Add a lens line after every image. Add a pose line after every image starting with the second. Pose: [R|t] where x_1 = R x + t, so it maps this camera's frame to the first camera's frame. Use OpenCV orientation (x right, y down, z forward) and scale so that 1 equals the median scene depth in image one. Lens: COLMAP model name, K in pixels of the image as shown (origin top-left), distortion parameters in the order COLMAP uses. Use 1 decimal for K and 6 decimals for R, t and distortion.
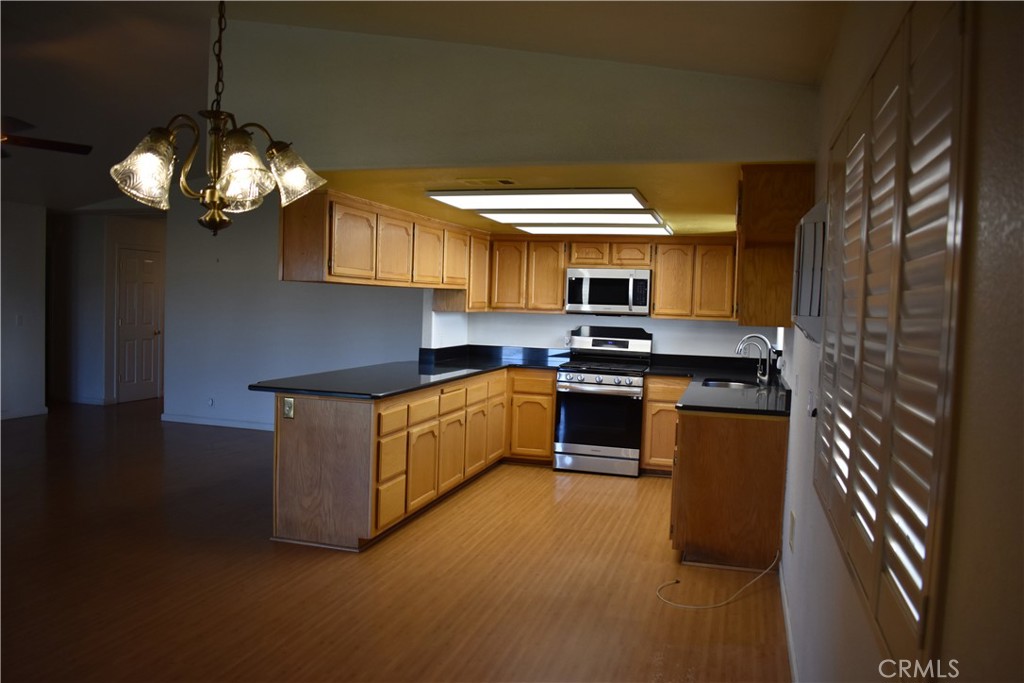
lens RADIAL K [[802.2, 0, 513.3], [0, 802.2, 343.7], [0, 0, 1]] dist [-0.093776, 0.014472]
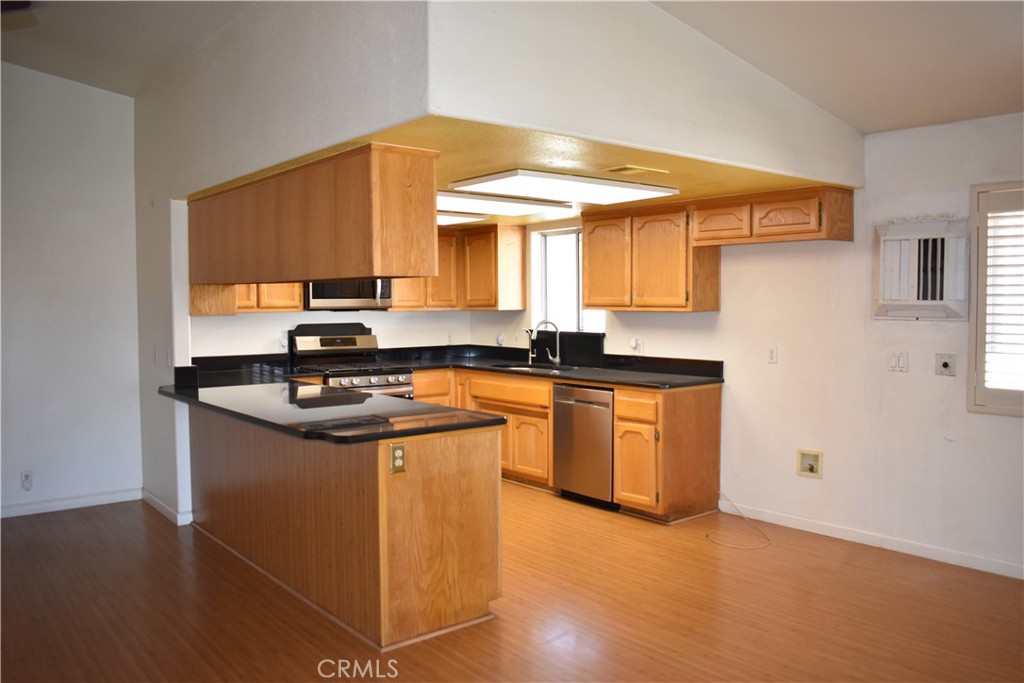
lens RADIAL K [[802.2, 0, 512.5], [0, 802.2, 342.4], [0, 0, 1]] dist [-0.093776, 0.014472]
pose [[0.567522, -0.075304, 0.819907, -0.781178], [0.062583, 0.996873, 0.048239, -0.047274], [-0.820976, 0.023935, 0.570460, 0.505773]]
